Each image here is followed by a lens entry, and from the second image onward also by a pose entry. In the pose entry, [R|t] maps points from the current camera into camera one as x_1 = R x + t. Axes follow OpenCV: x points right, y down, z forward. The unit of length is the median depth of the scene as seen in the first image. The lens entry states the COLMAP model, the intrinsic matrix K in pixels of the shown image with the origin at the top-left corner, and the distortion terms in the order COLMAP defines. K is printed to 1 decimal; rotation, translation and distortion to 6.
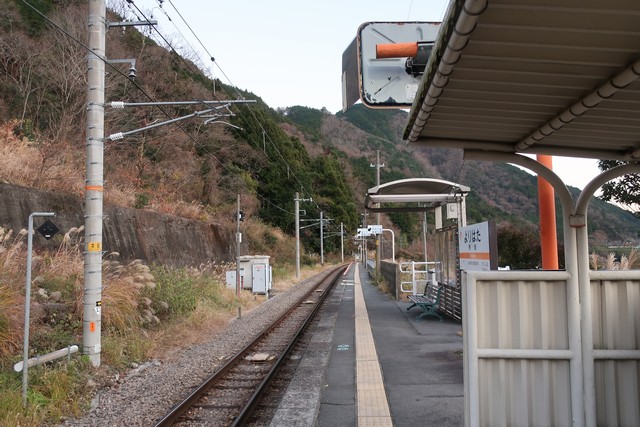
lens RADIAL K [[503.9, 0, 319.5], [0, 503.9, 216.2], [0, 0, 1]] dist [0.002910, -0.005495]
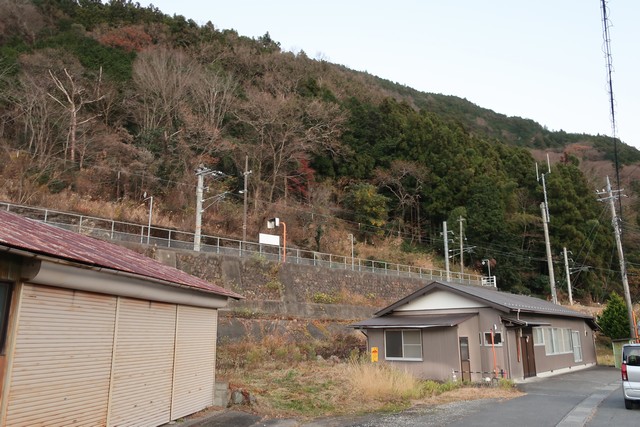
lens RADIAL K [[503.9, 0, 319.3], [0, 503.9, 213.6], [0, 0, 1]] dist [0.002910, -0.005495]
pose [[0.744466, -0.141942, -0.652398, 0.328221], [0.039159, 0.984741, -0.169564, 0.092082], [0.666511, 0.100687, 0.738665, 0.360459]]
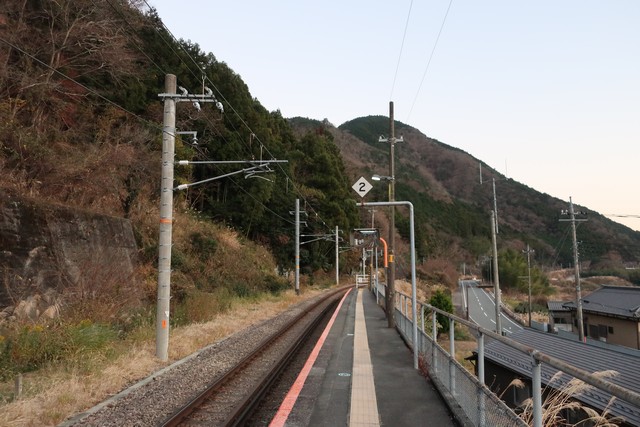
lens RADIAL K [[503.9, 0, 322.6], [0, 503.9, 212.3], [0, 0, 1]] dist [0.002910, -0.005495]
pose [[0.999887, 0.014830, 0.002484, 0.030073], [-0.014713, 0.999014, -0.041881, 0.030576], [-0.003103, 0.041839, 0.999120, 0.422338]]
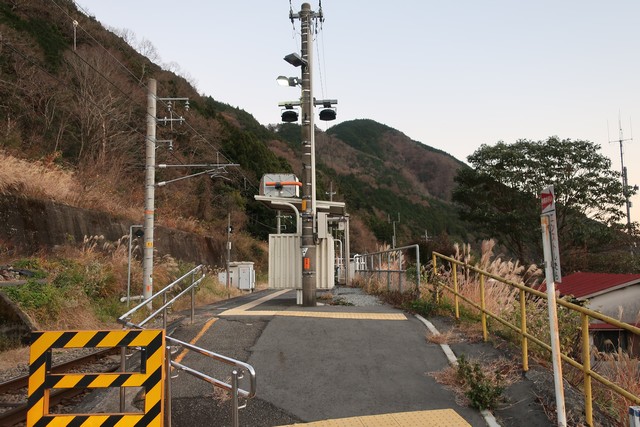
lens RADIAL K [[503.9, 0, 317.9], [0, 503.9, 215.5], [0, 0, 1]] dist [0.002910, -0.005495]
pose [[0.999858, 0.006861, 0.015407, 0.017351], [-0.006369, 0.999476, -0.031745, 0.001206], [-0.015617, 0.031643, 0.999377, -0.108941]]
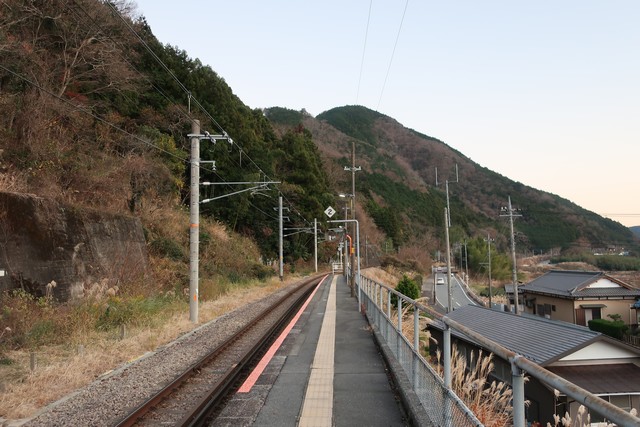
lens RADIAL K [[503.9, 0, 321.9], [0, 503.9, 212.2], [0, 0, 1]] dist [0.002910, -0.005495]
pose [[0.999001, 0.007285, 0.044087, 0.027354], [-0.006359, 0.999757, -0.021093, 0.025142], [-0.044230, 0.020792, 0.998805, 0.344003]]
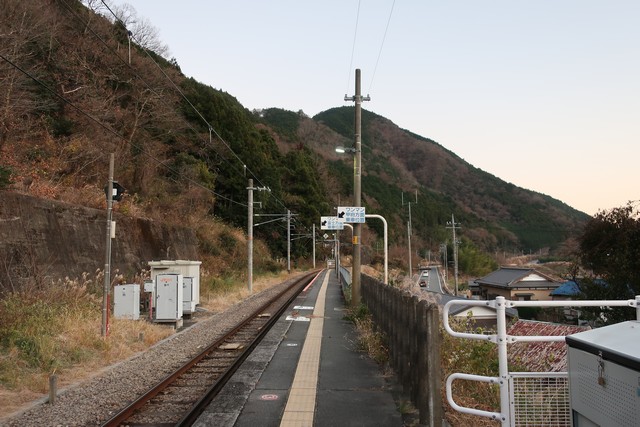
lens RADIAL K [[503.9, 0, 321.0], [0, 503.9, 214.4], [0, 0, 1]] dist [0.002910, -0.005495]
pose [[0.998630, 0.013917, 0.050449, 0.014961], [-0.013271, 0.999826, -0.013107, 0.009725], [-0.050622, 0.012419, 0.998641, 0.136857]]
